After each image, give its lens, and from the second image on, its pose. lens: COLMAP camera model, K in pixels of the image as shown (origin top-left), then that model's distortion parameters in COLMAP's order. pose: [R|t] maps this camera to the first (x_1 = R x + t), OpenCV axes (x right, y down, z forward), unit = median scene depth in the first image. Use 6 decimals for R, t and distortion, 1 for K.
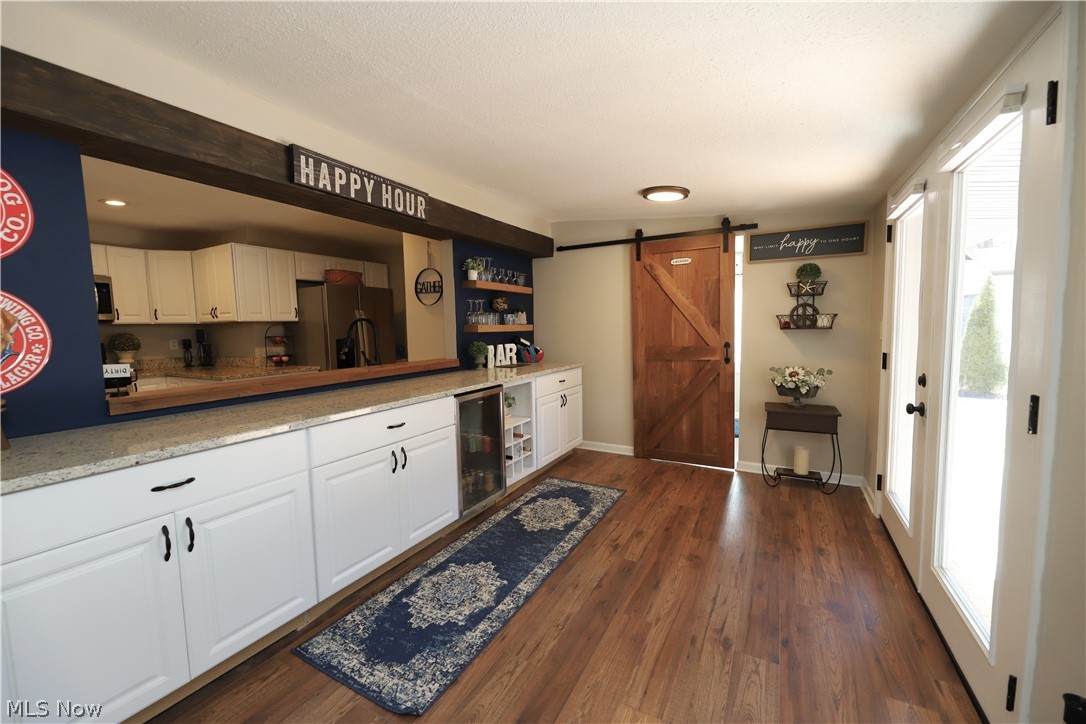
lens RADIAL K [[433.1, 0, 540.0], [0, 433.1, 360.7], [0, 0, 1]] dist [-0.002873, -0.001950]
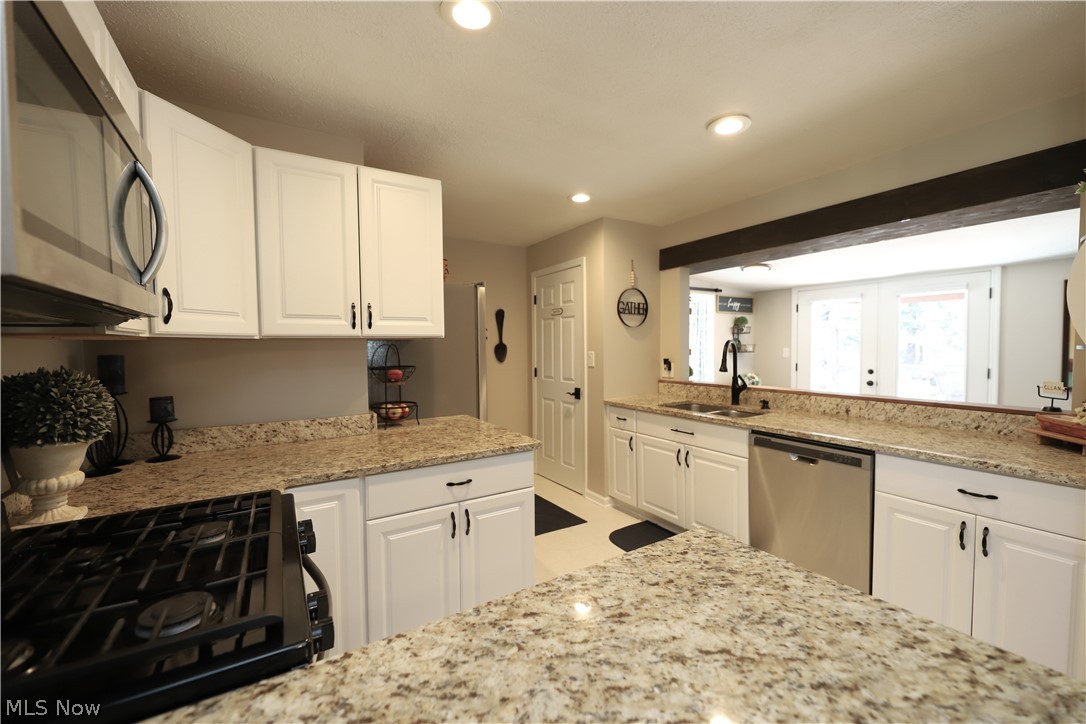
lens RADIAL K [[433.1, 0, 542.4], [0, 433.1, 364.9], [0, 0, 1]] dist [-0.002873, -0.001950]
pose [[0.495461, -0.023063, 0.868324, -1.603766], [0.076529, 0.996919, -0.017189, -0.062009], [-0.865252, 0.074968, 0.495700, 0.969199]]
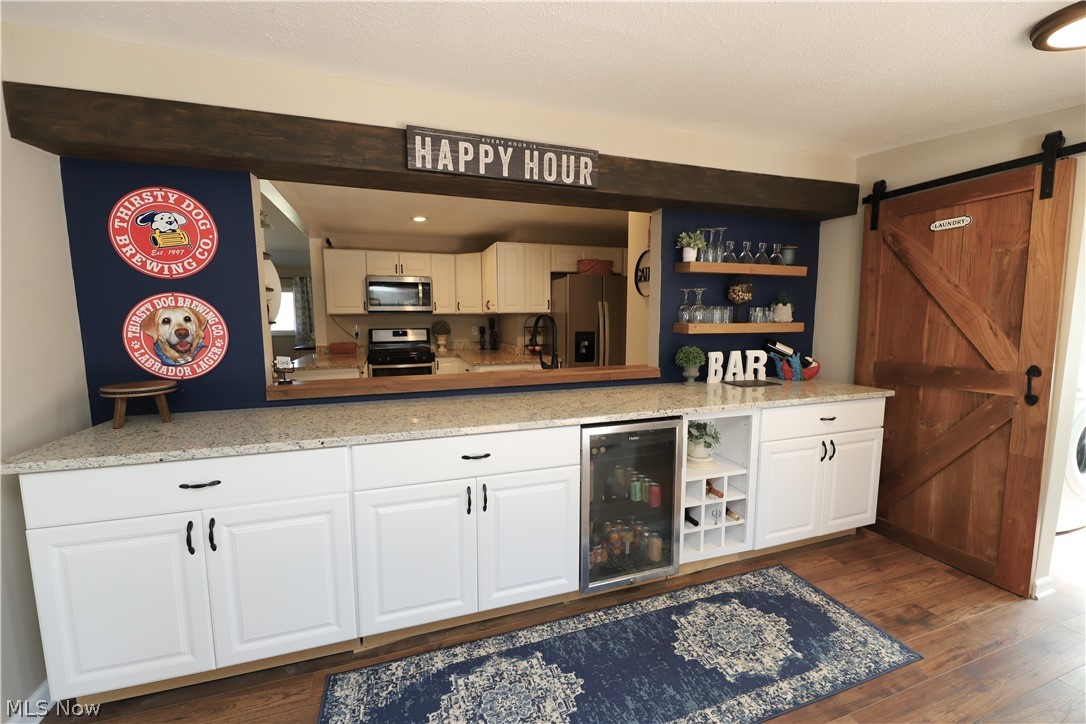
lens RADIAL K [[433.1, 0, 541.0], [0, 433.1, 362.3], [0, 0, 1]] dist [-0.002873, -0.001950]
pose [[0.738783, 0.087539, -0.668234, 0.202180], [-0.063829, 0.996160, 0.059929, -0.057199], [0.670913, -0.001622, 0.741534, 0.369174]]
